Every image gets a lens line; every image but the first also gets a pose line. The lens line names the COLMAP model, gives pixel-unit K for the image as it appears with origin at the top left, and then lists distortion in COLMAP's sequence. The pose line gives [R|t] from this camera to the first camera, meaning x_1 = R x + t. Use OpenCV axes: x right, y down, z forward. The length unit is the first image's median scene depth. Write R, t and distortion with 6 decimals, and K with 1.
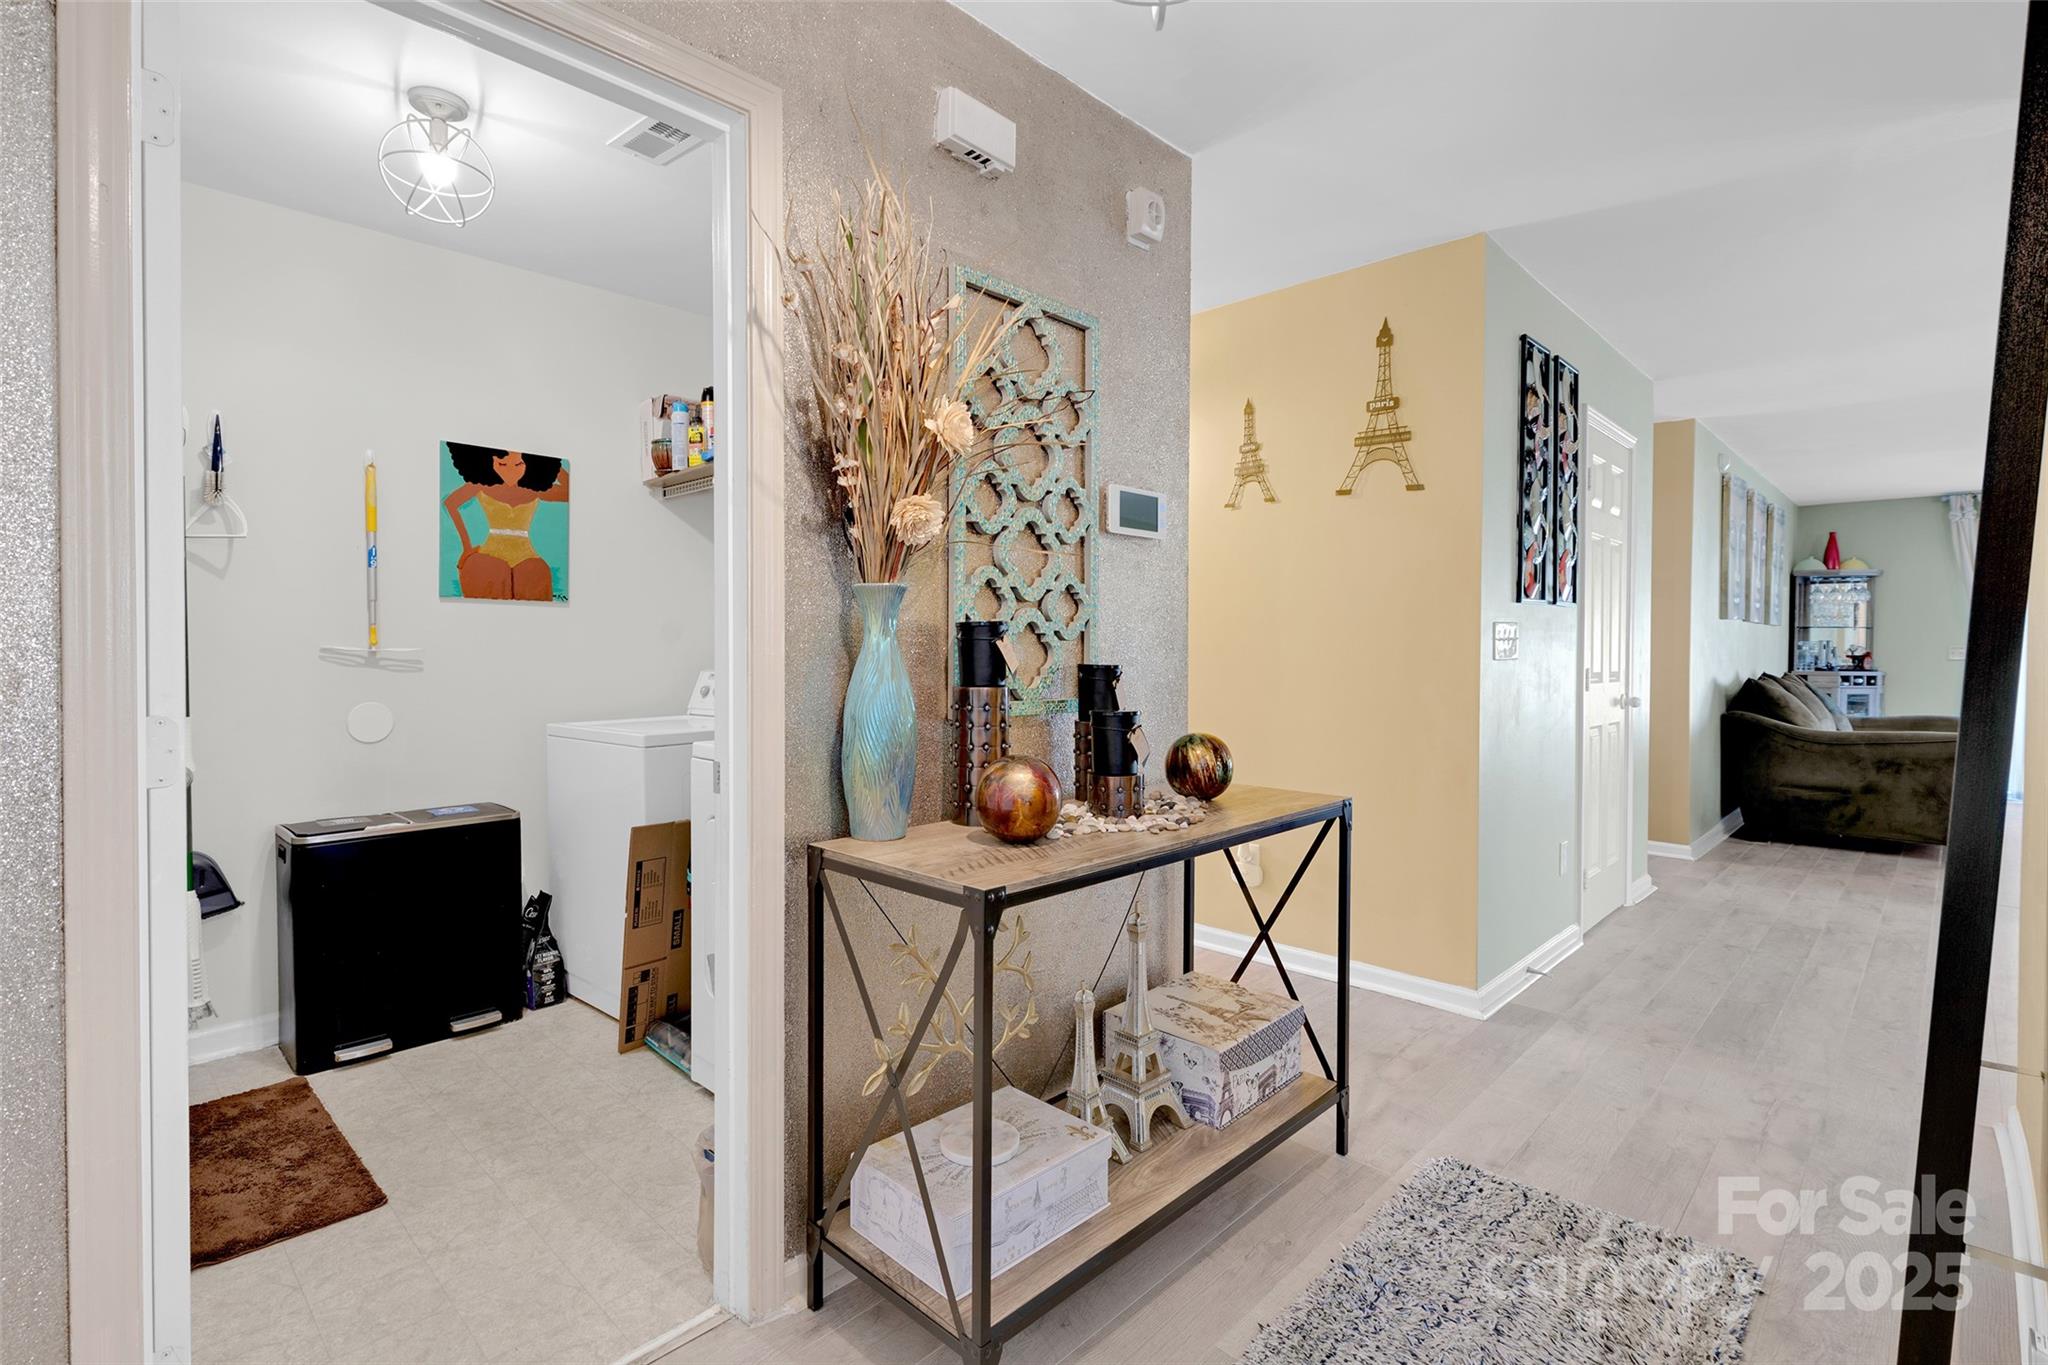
lens RADIAL K [[969.4, 0, 1033.3], [0, 969.4, 661.8], [0, 0, 1]] dist [0.000890, -0.000068]
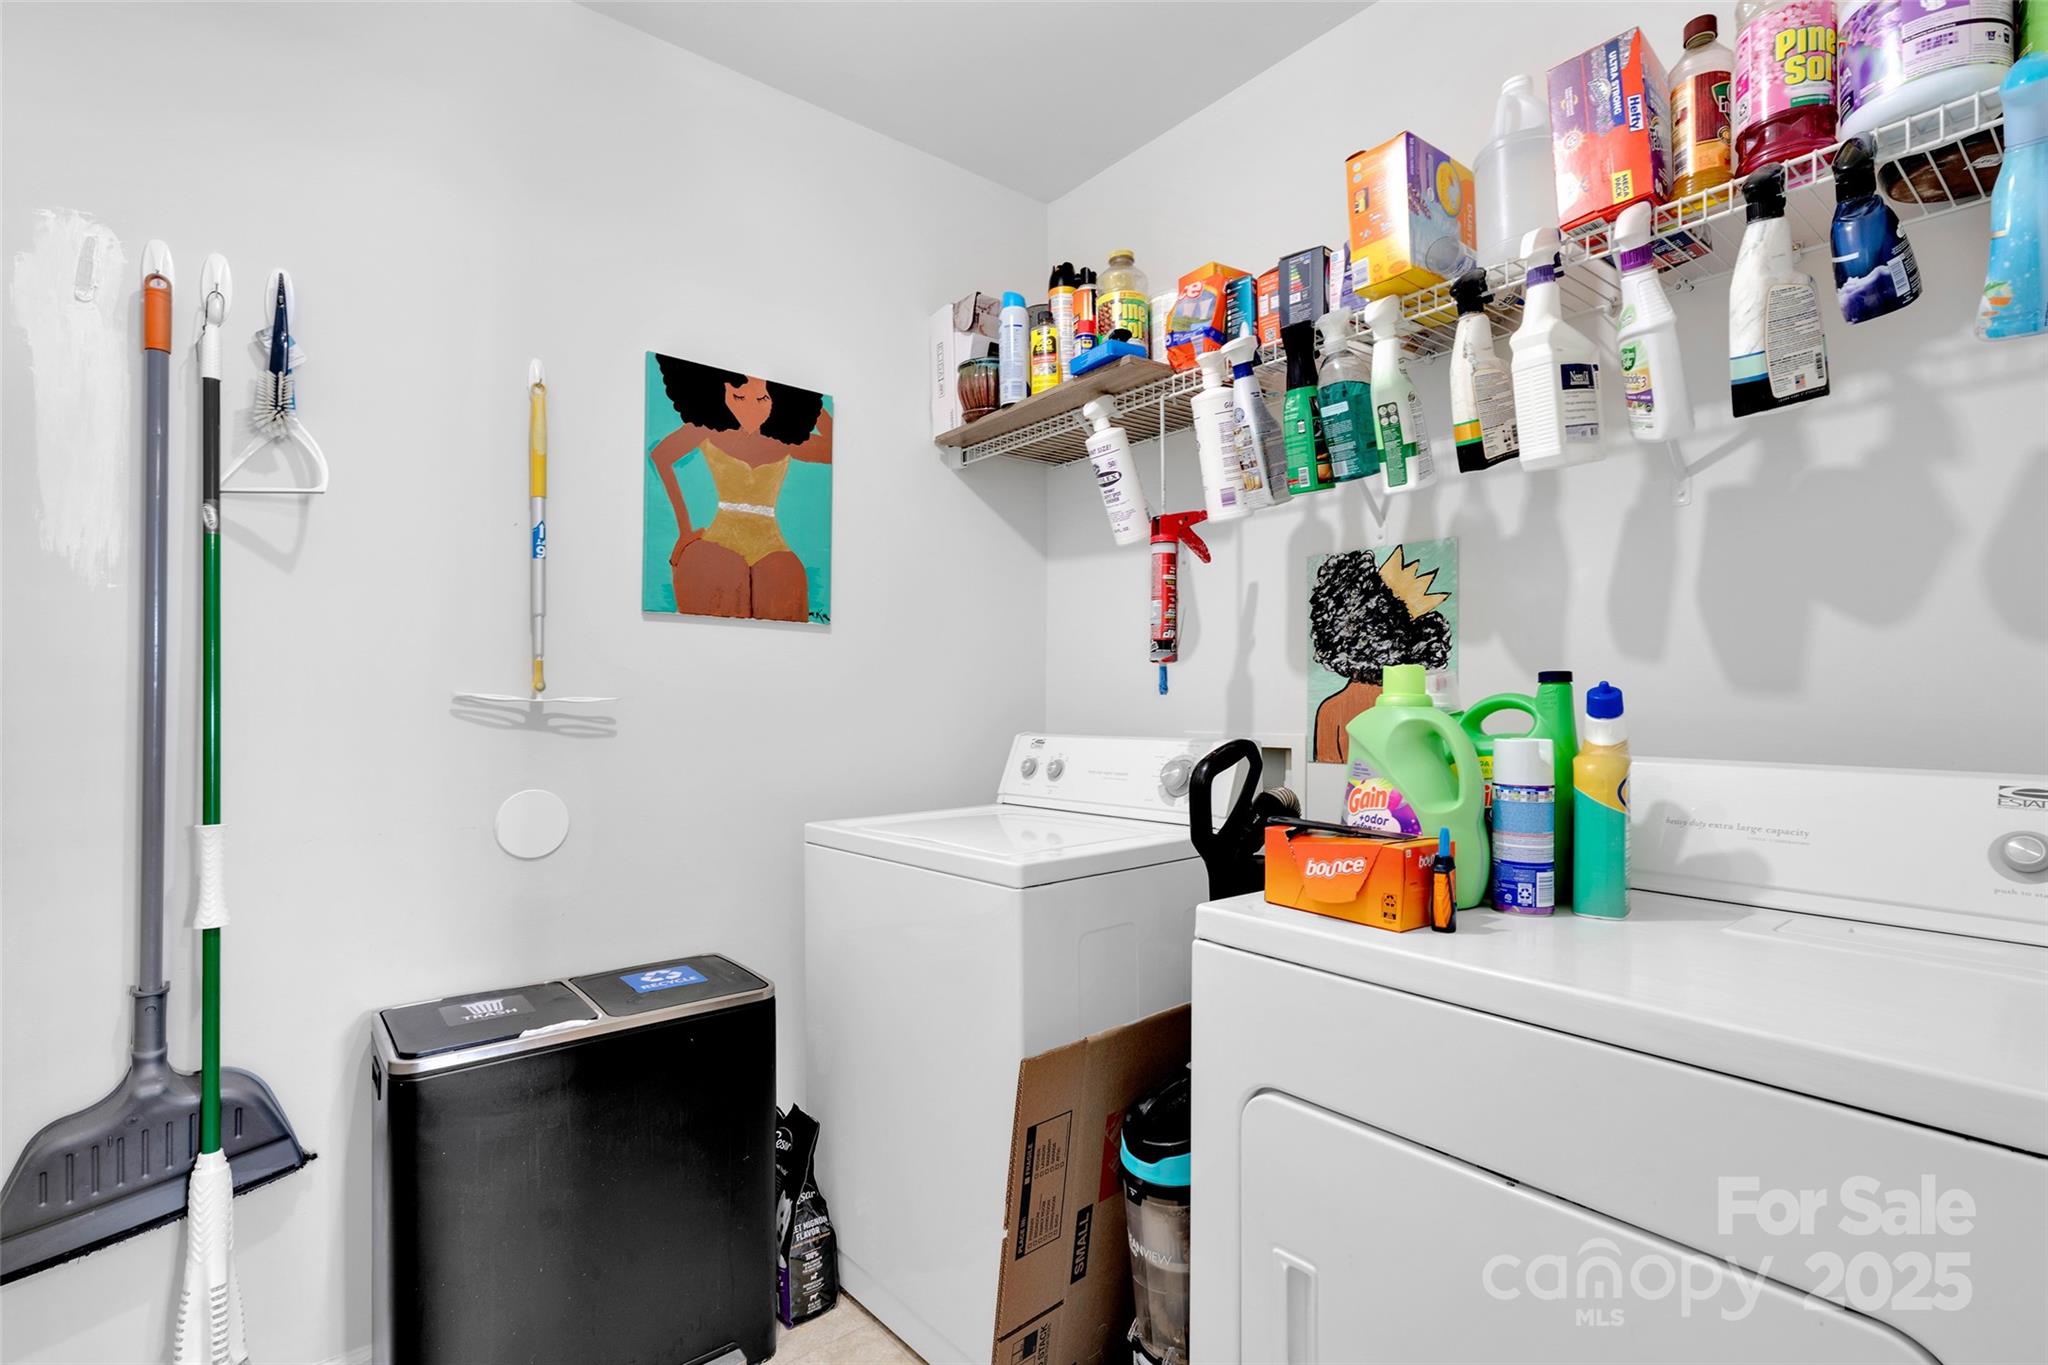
lens RADIAL K [[931.7, 0, 1016.5], [0, 931.7, 697.7], [0, 0, 1]] dist [0.000928, 0.000254]
pose [[0.992520, 0.001331, -0.122077, -0.309182], [-0.003424, 0.999851, -0.016934, -0.004876], [0.122037, 0.017225, 0.992376, 0.452856]]
